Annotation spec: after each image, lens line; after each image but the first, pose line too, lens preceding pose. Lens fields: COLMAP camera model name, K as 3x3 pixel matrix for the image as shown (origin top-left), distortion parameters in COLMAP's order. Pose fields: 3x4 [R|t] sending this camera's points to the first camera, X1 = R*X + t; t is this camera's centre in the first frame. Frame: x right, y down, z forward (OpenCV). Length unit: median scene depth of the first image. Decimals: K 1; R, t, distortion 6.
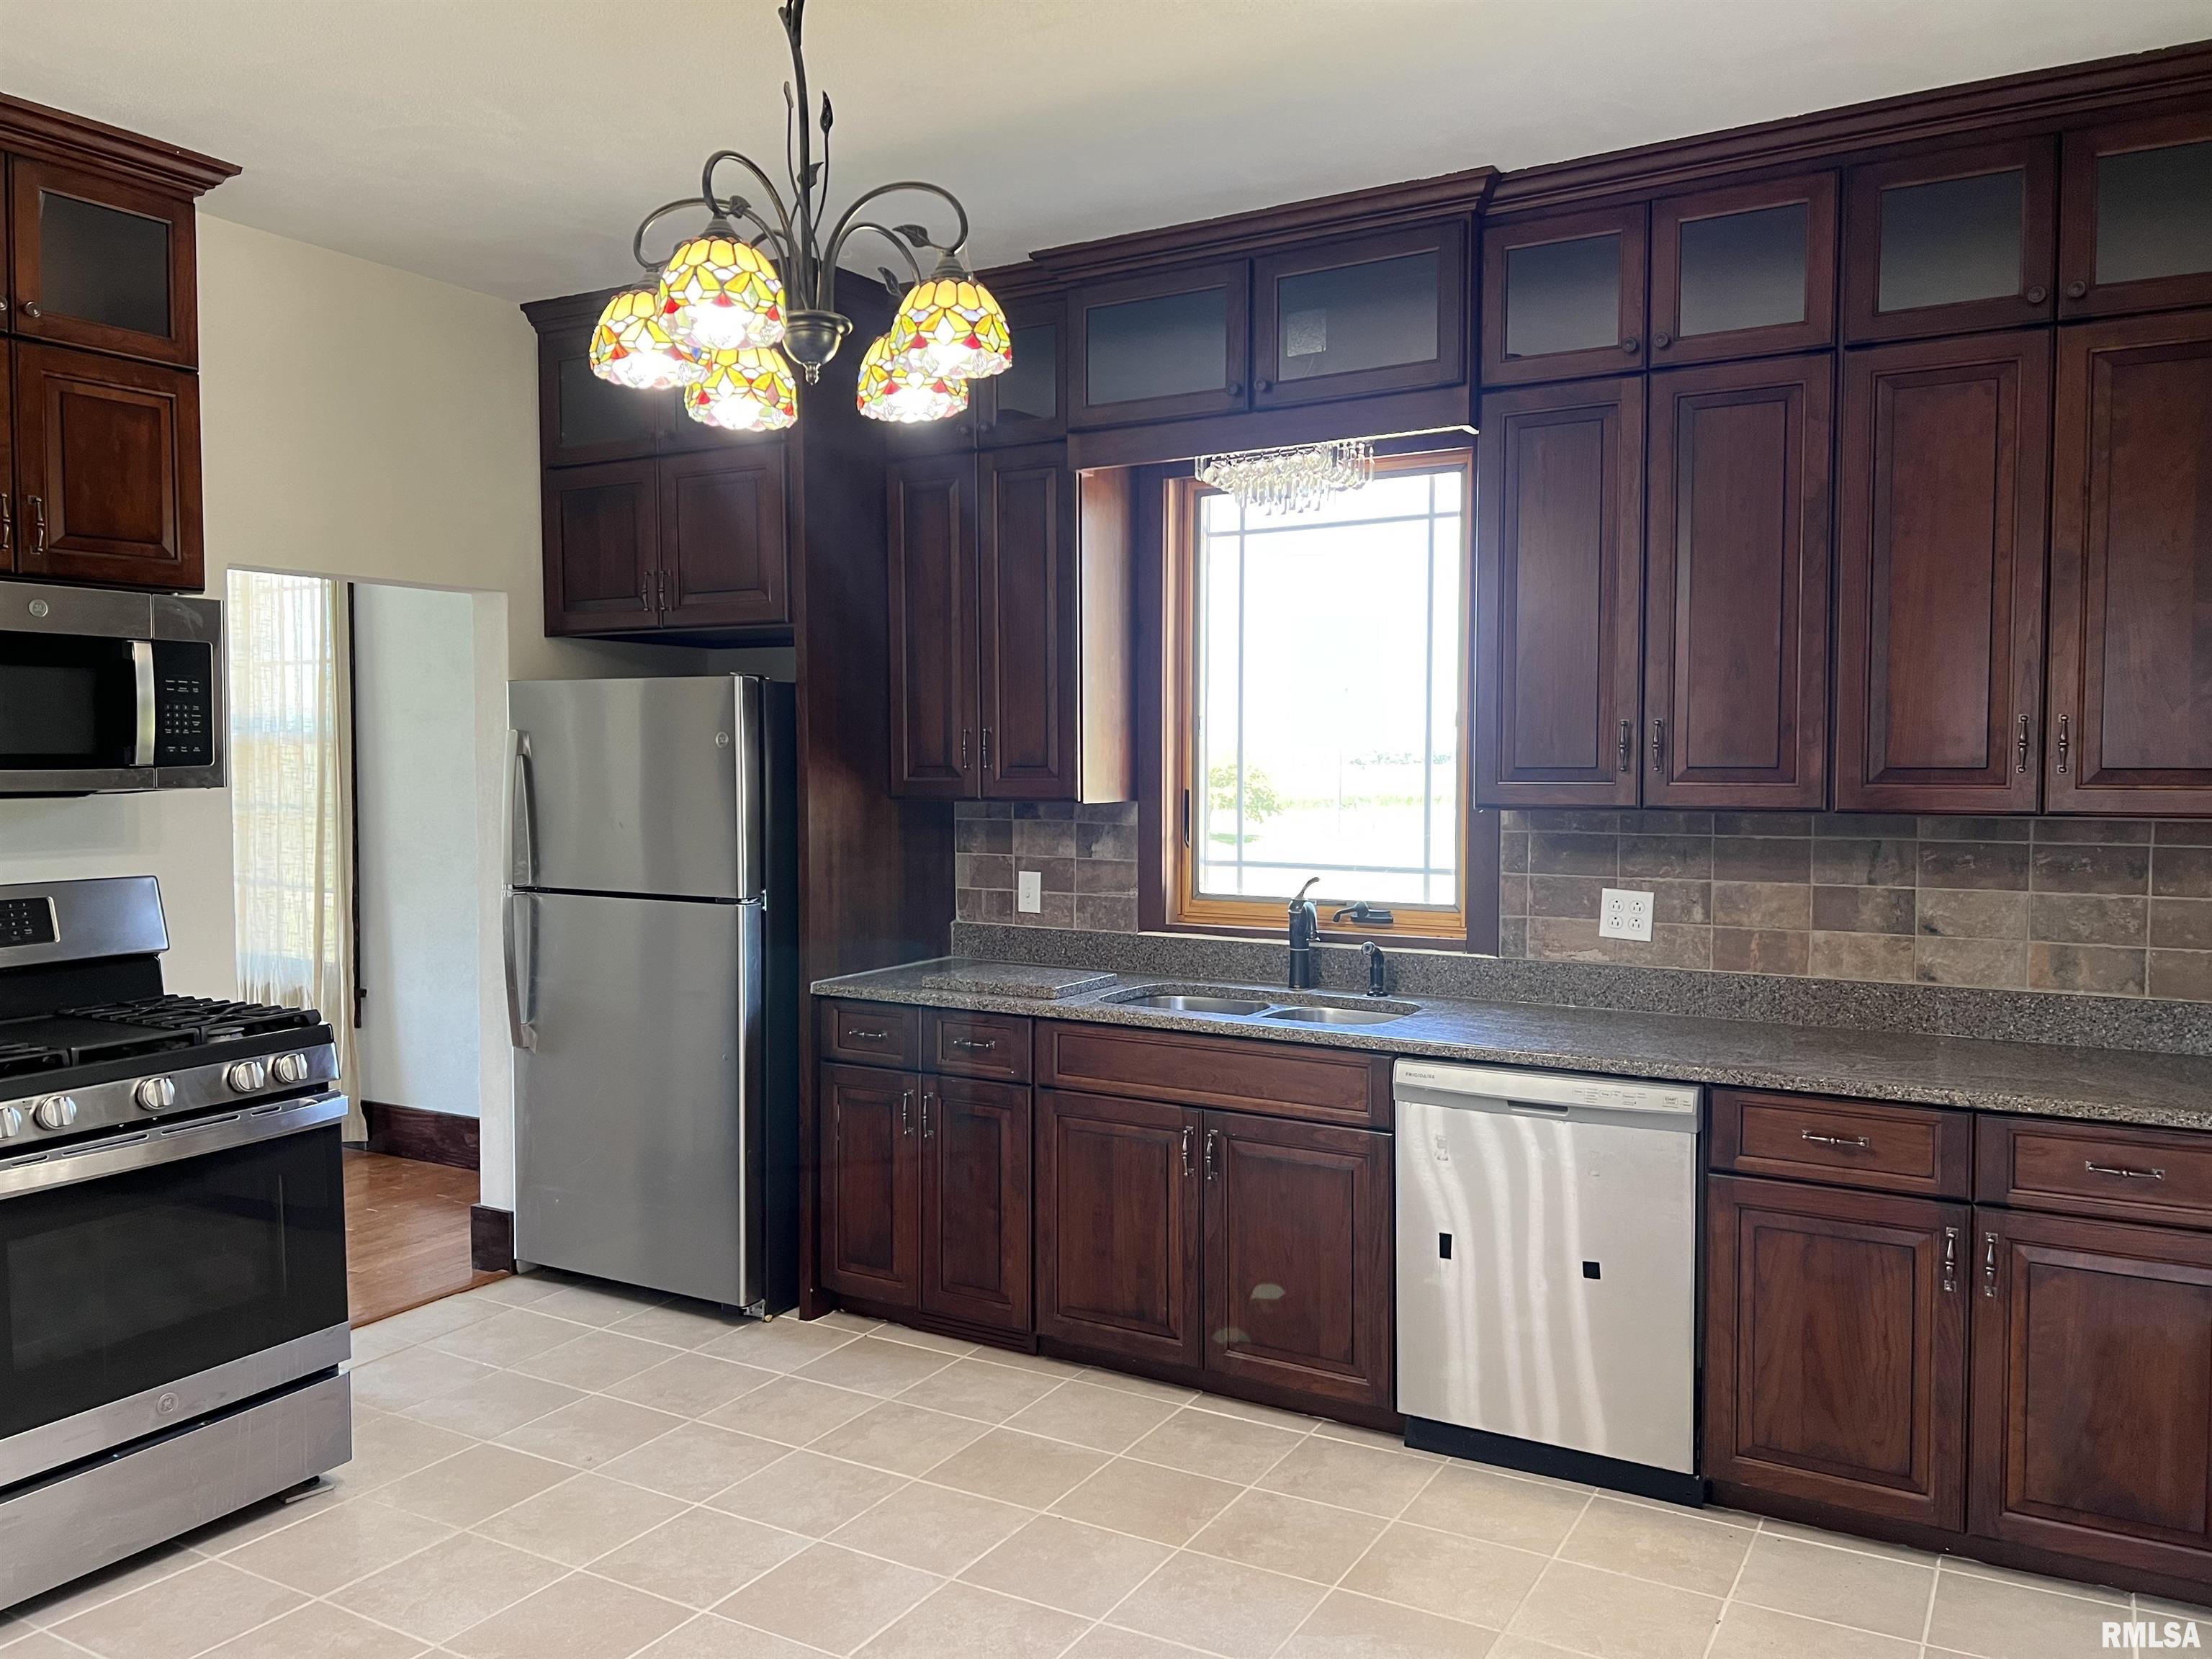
lens RADIAL K [[1654.9, 0, 1106.0], [0, 1654.9, 829.5], [0, 0, 1]] dist [0.074020, -0.103669]
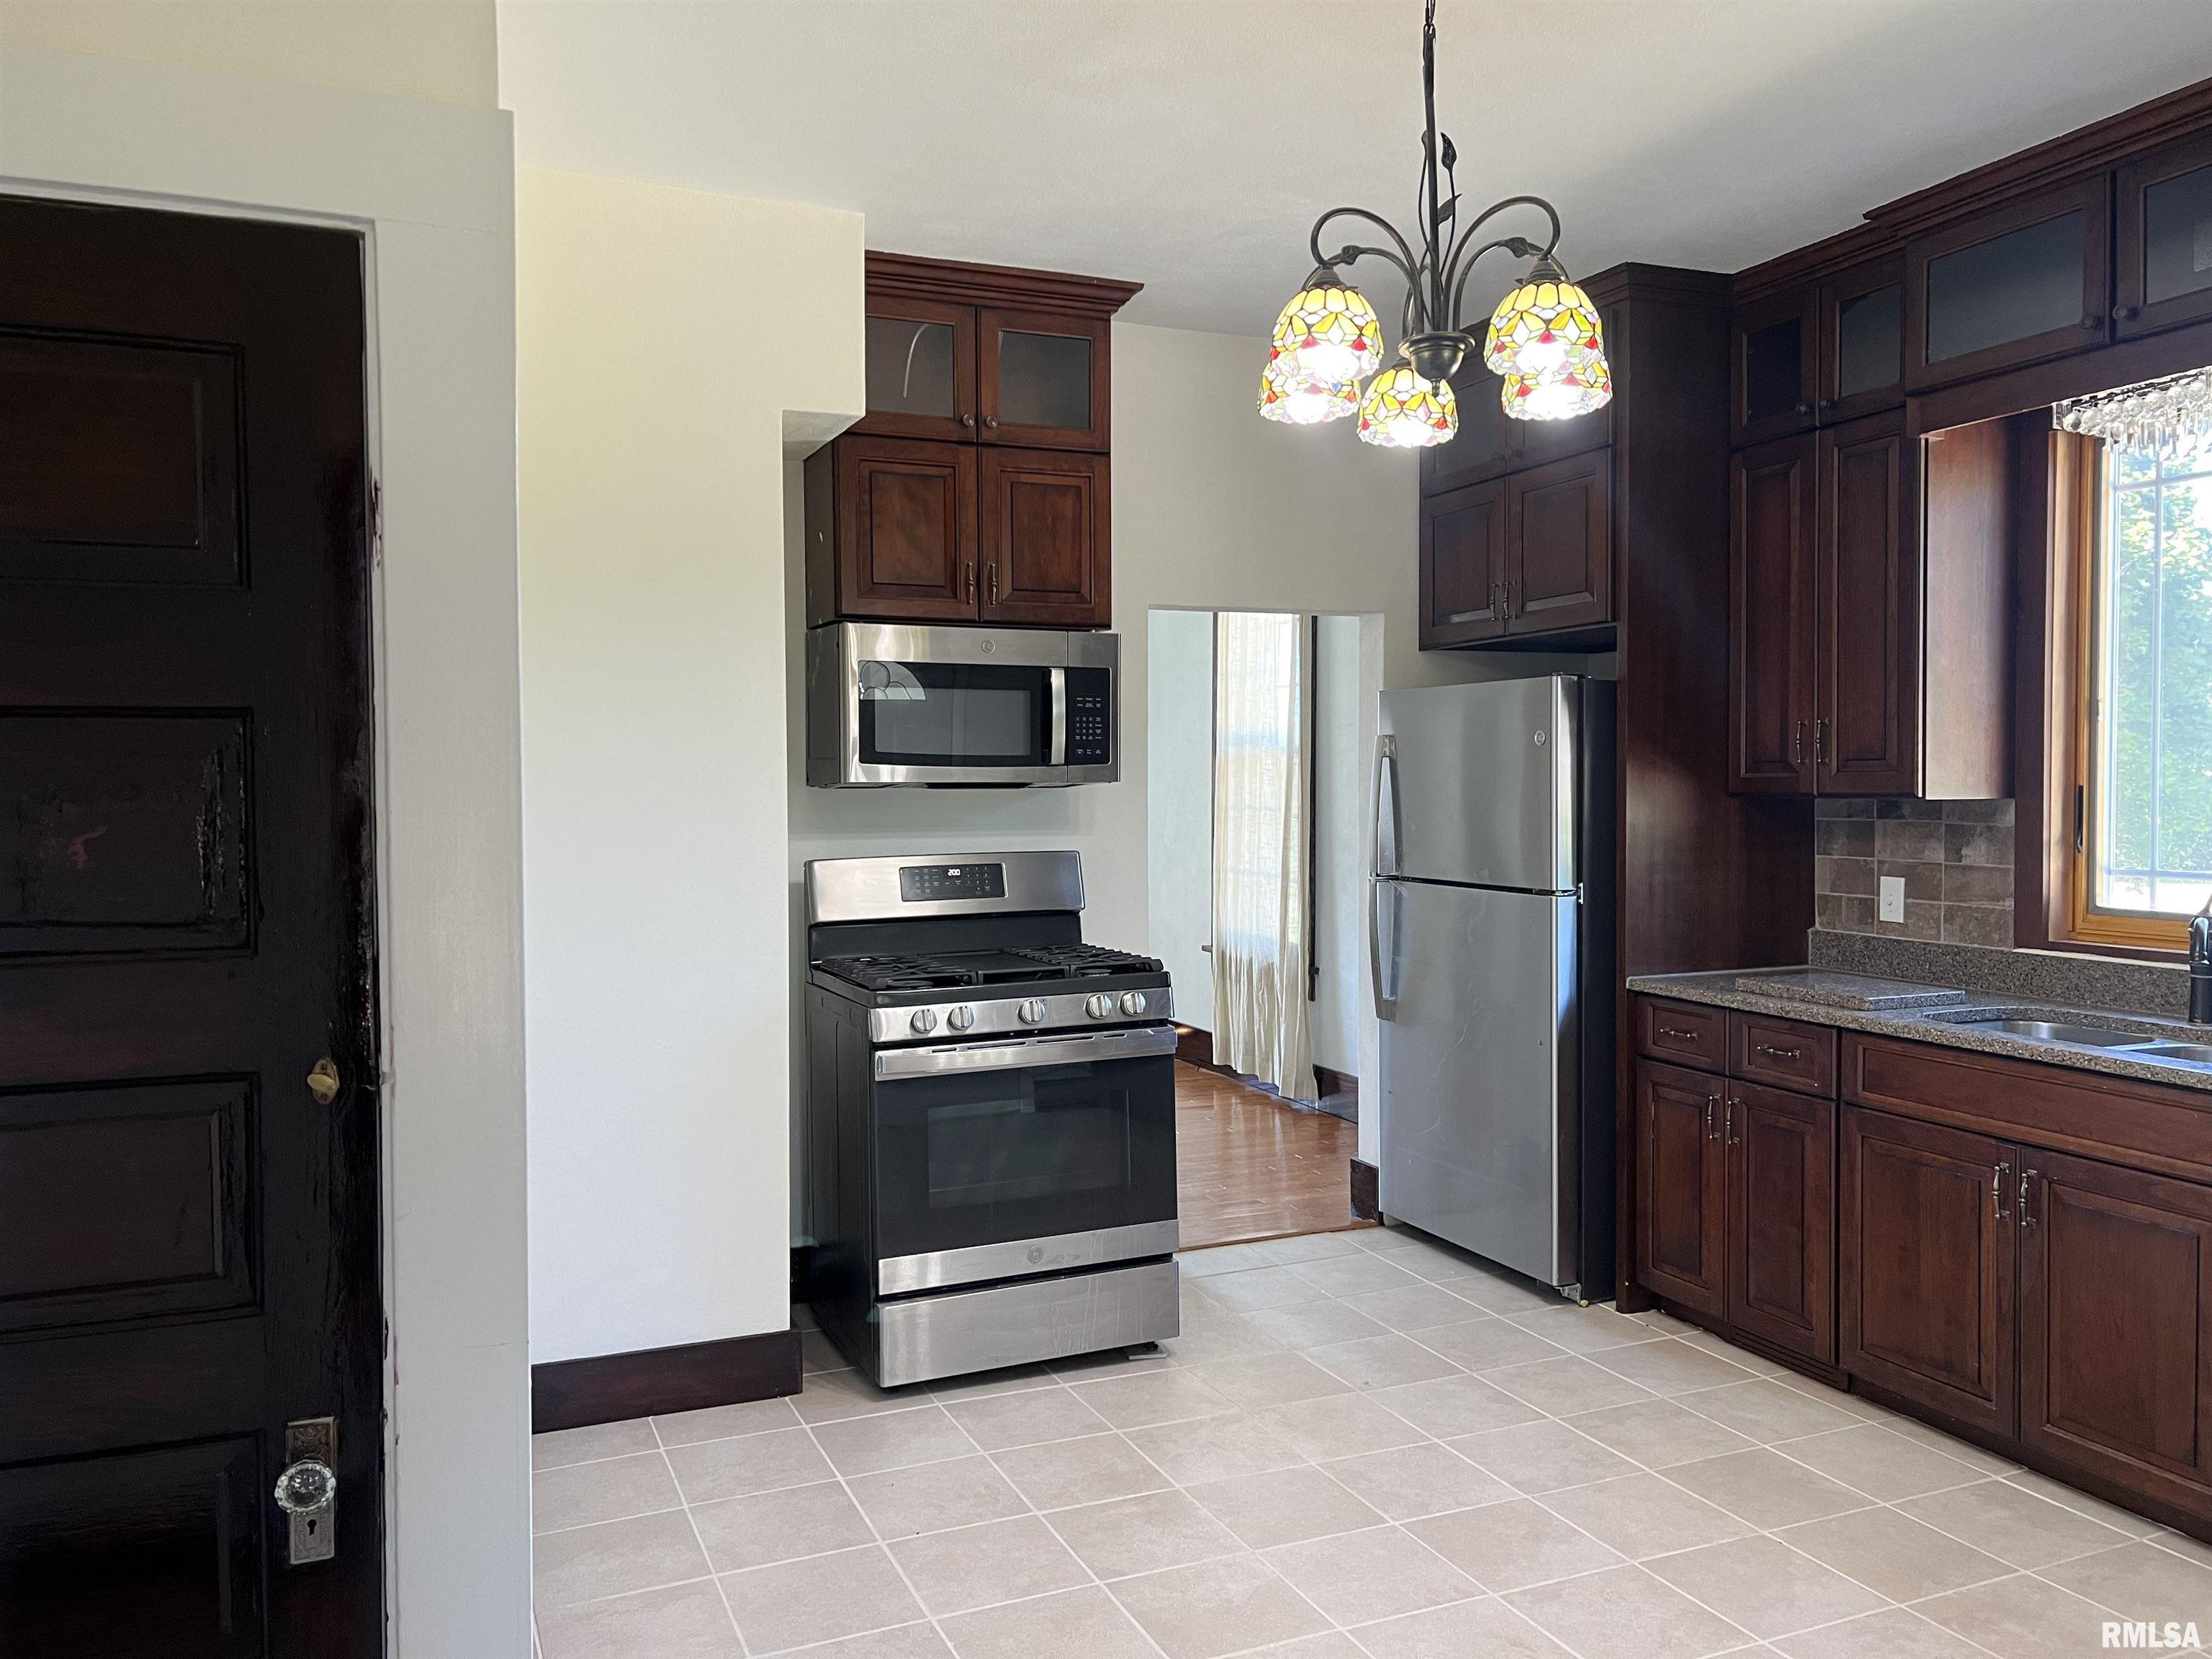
lens RADIAL K [[1656.7, 0, 1107.1], [0, 1656.7, 818.7], [0, 0, 1]] dist [0.071119, -0.102161]
pose [[0.802729, 0.010028, -0.596259, 0.182791], [-0.021819, 0.999683, -0.012562, 0.016556], [0.595944, 0.023094, 0.802694, -0.002931]]
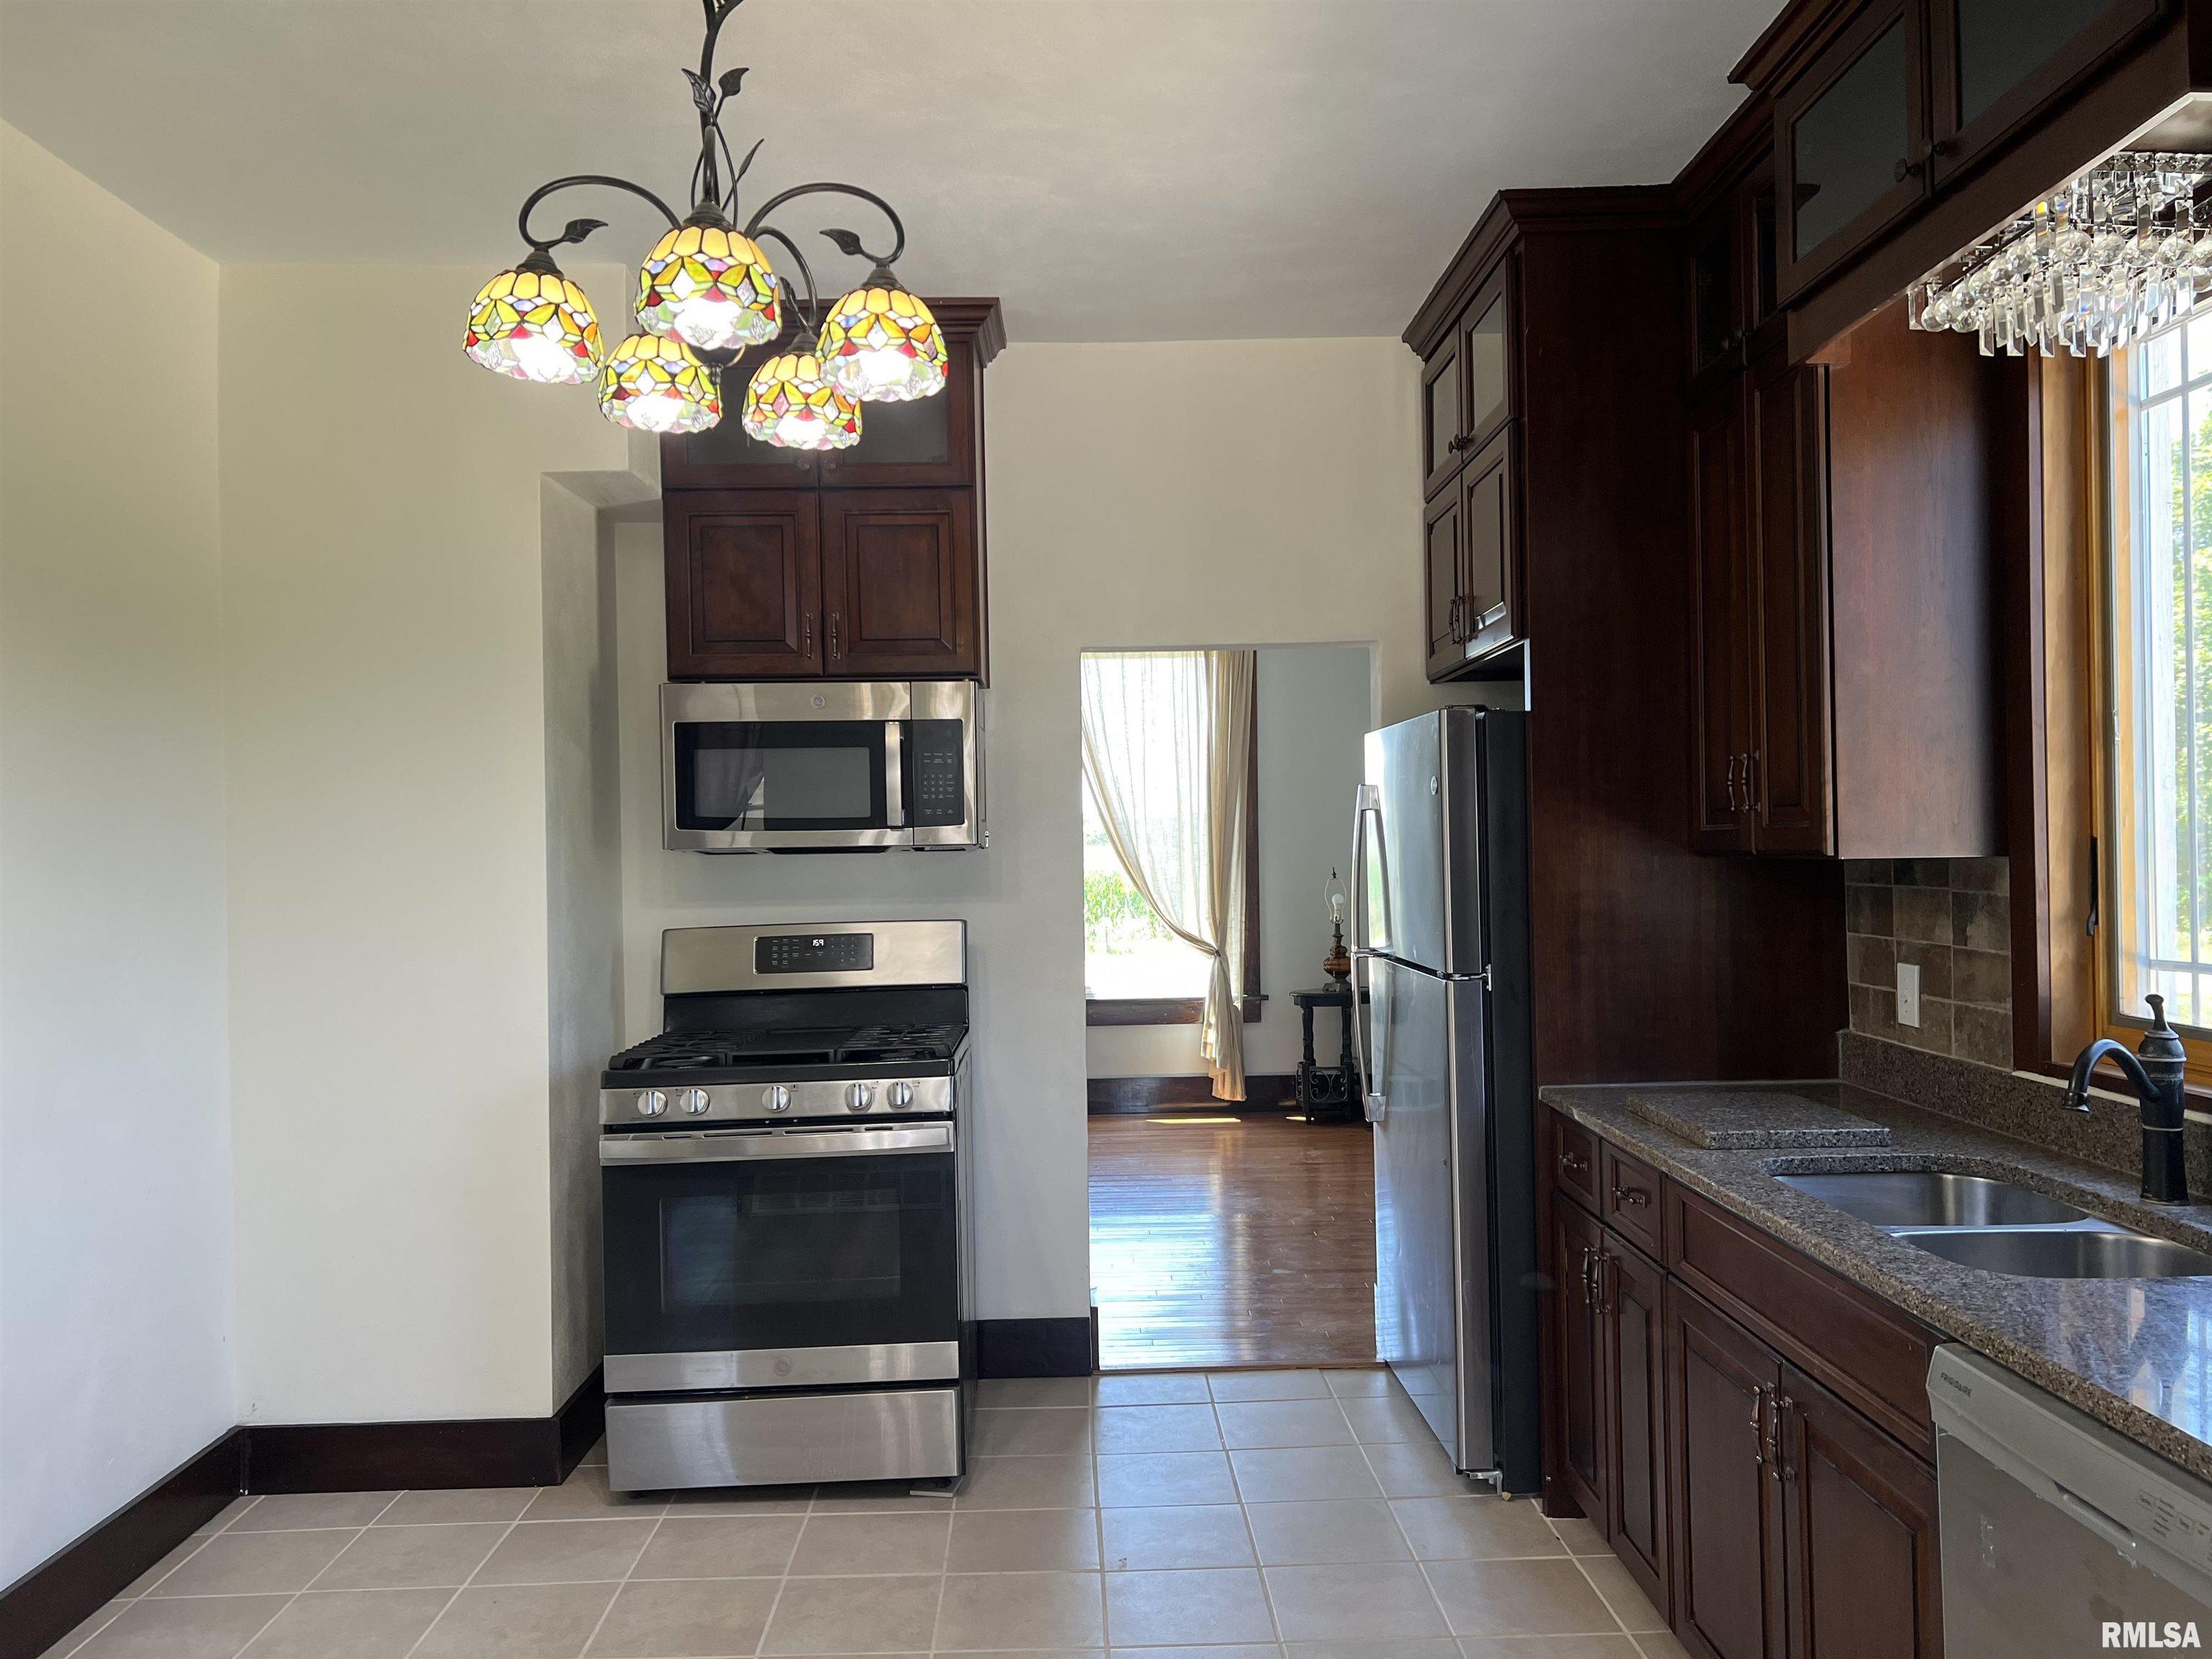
lens RADIAL K [[1654.9, 0, 1106.0], [0, 1654.9, 829.5], [0, 0, 1]] dist [0.074020, -0.103669]
pose [[0.519643, -0.015932, -0.854235, 0.424683], [-0.020161, 0.999319, -0.030903, -0.001741], [0.854146, 0.033281, 0.518968, 0.430266]]
